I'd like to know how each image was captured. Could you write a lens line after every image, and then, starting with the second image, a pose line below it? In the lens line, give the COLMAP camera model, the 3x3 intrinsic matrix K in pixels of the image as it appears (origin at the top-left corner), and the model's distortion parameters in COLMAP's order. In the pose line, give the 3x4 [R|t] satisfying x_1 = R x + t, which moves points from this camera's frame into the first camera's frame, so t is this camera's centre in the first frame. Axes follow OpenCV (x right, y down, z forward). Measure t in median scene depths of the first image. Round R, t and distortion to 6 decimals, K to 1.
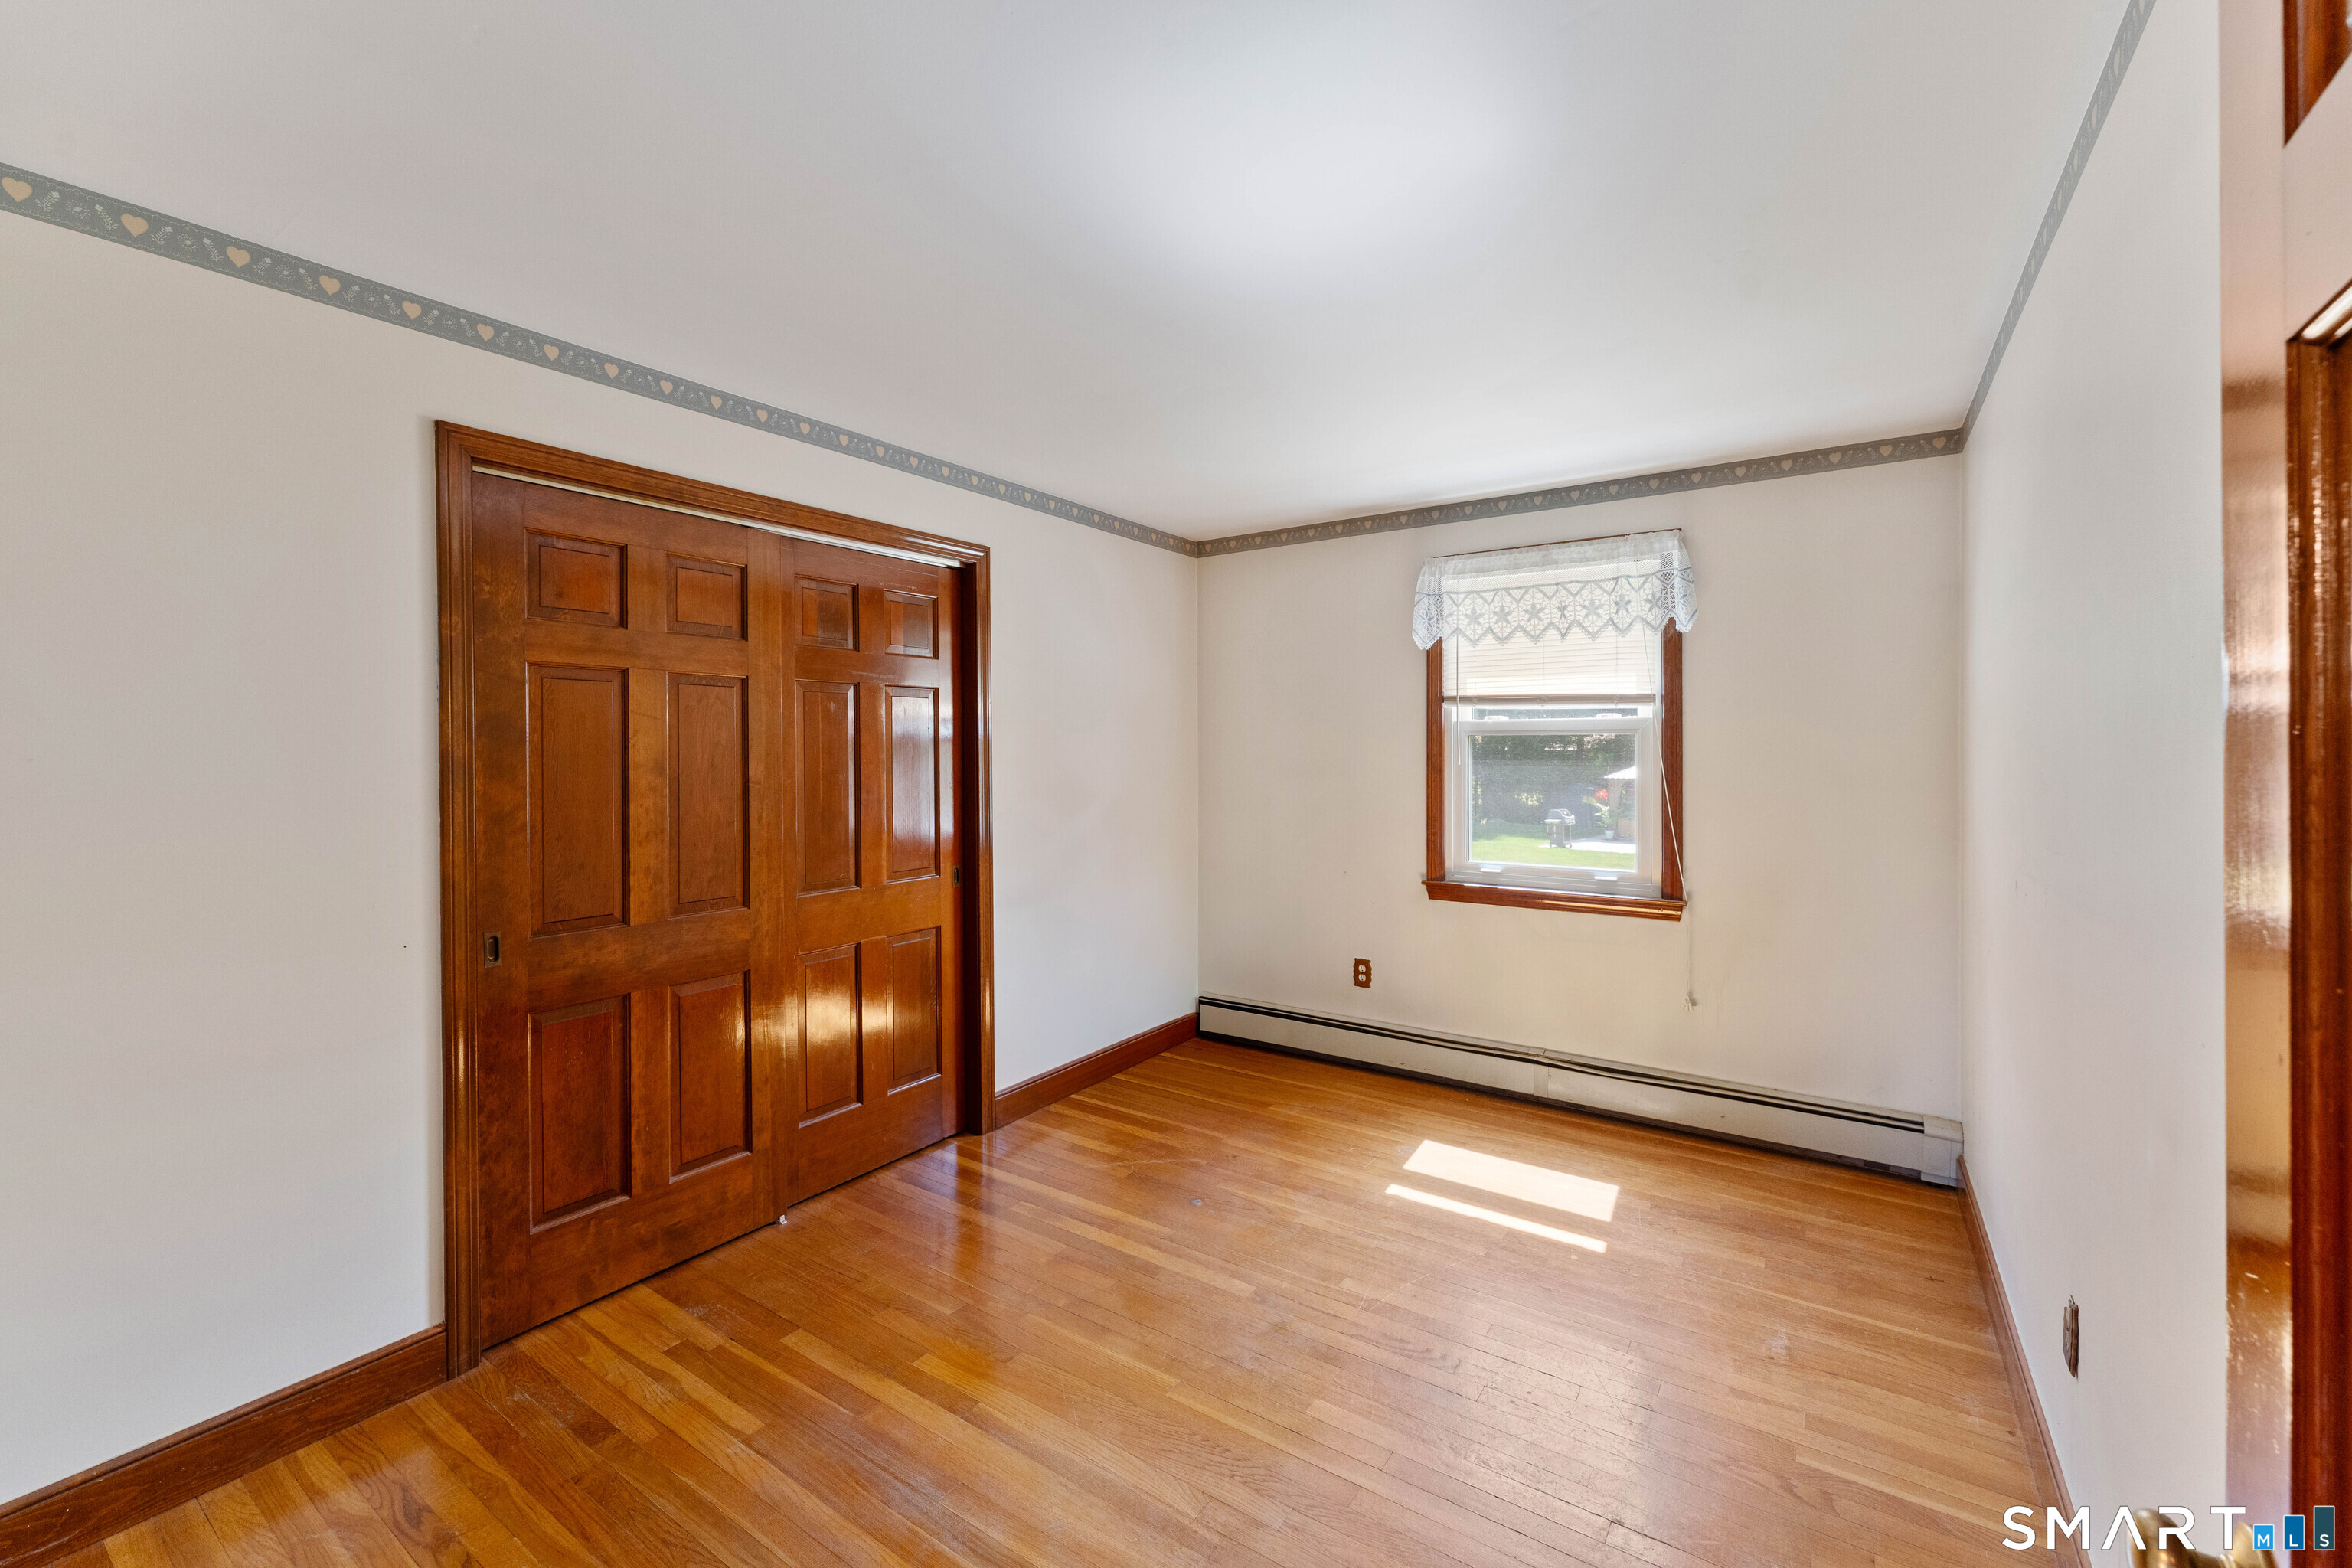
lens RADIAL K [[952.5, 0, 1177.0], [0, 952.5, 751.9], [0, 0, 1]] dist [-0.001477, -0.000091]
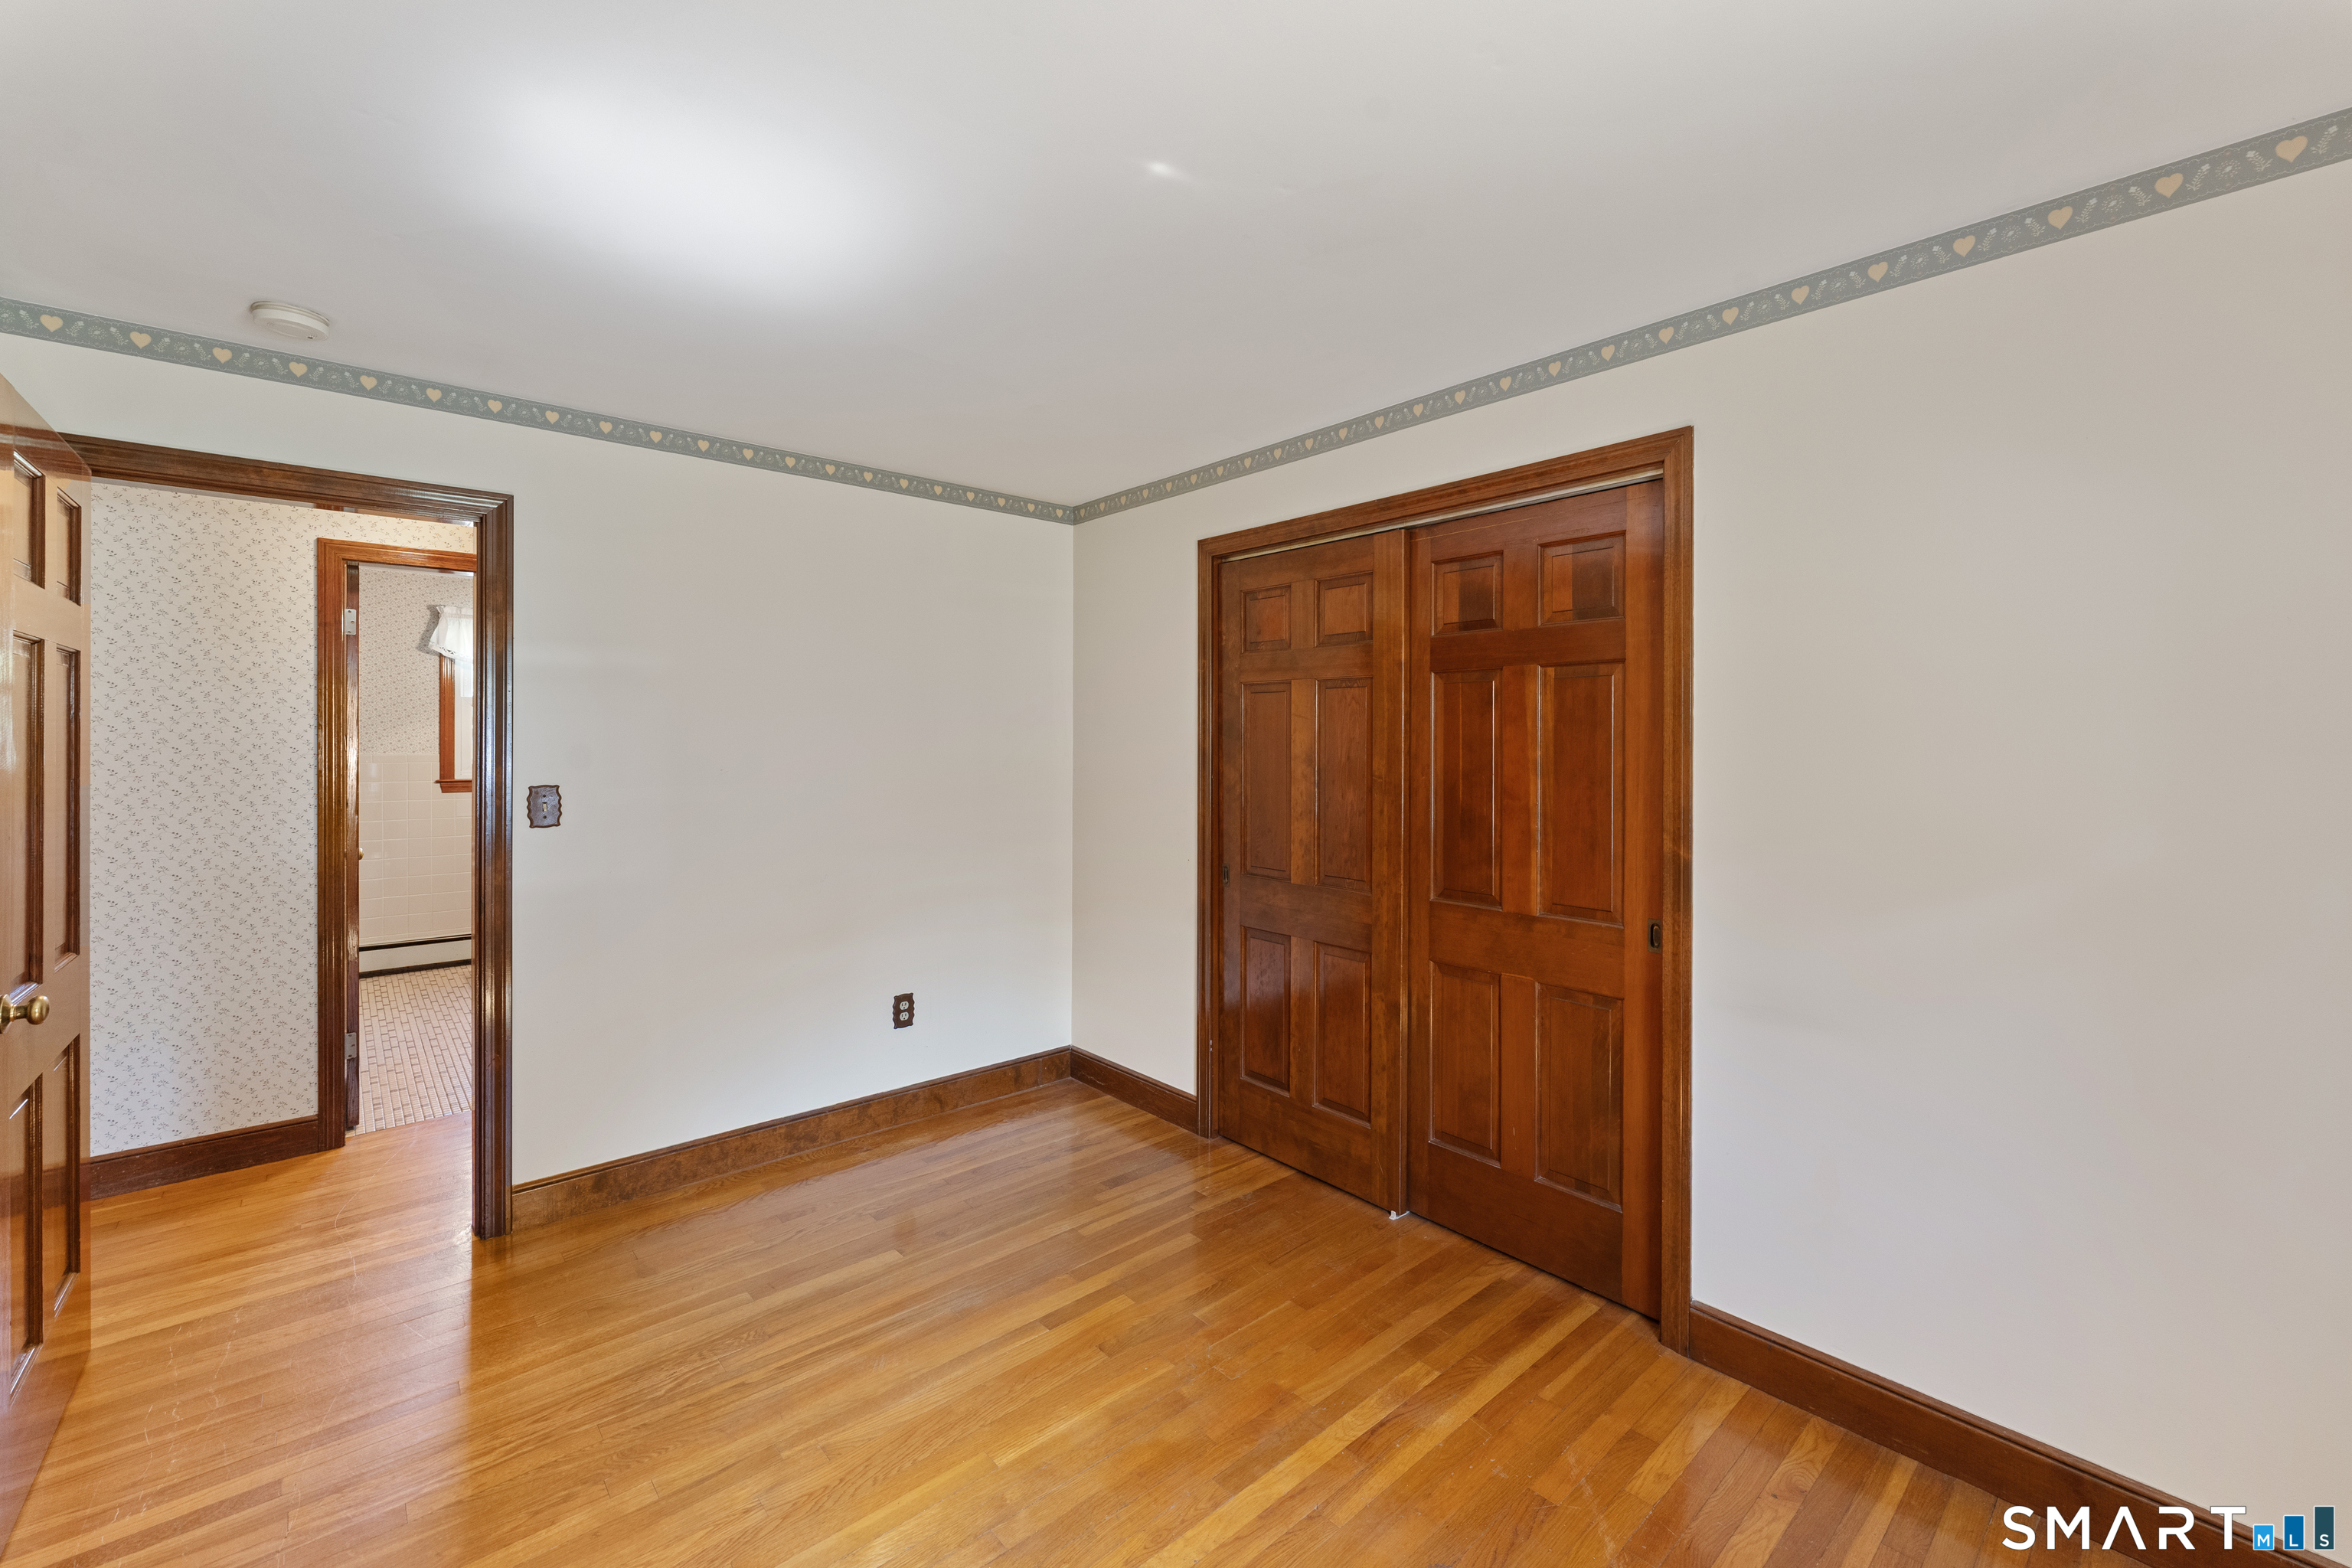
lens RADIAL K [[964.4, 0, 1177.3], [0, 964.4, 718.3], [0, 0, 1]] dist [0.000367, -0.000006]
pose [[-0.239041, -0.002301, -0.971007, 0.728804], [0.010218, 0.999936, -0.004885, -0.033229], [0.970956, -0.011089, -0.239002, 1.192389]]
